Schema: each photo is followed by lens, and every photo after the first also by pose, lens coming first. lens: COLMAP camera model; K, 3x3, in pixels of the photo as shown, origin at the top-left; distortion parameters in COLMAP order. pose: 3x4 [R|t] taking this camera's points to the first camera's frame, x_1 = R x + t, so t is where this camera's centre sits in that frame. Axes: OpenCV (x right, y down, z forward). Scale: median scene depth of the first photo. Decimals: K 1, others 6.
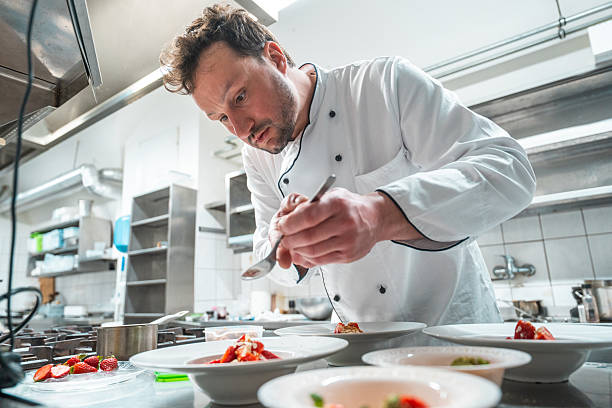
lens RADIAL K [[415.1, 0, 293.5], [0, 415.1, 203.5], [0, 0, 1]] dist [0.018346, -0.001963]
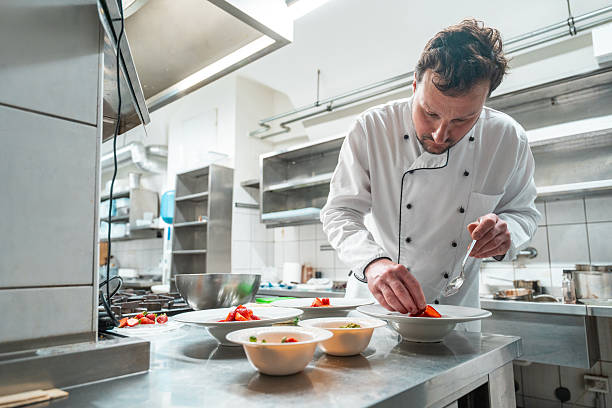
lens RADIAL K [[432.2, 0, 303.0], [0, 432.2, 202.9], [0, 0, 1]] dist [0.028707, 0.001318]
pose [[0.996047, 0.017688, -0.087048, 0.049030], [-0.010176, 0.996244, 0.085992, -0.043011], [0.088242, -0.084767, 0.992486, -0.116467]]
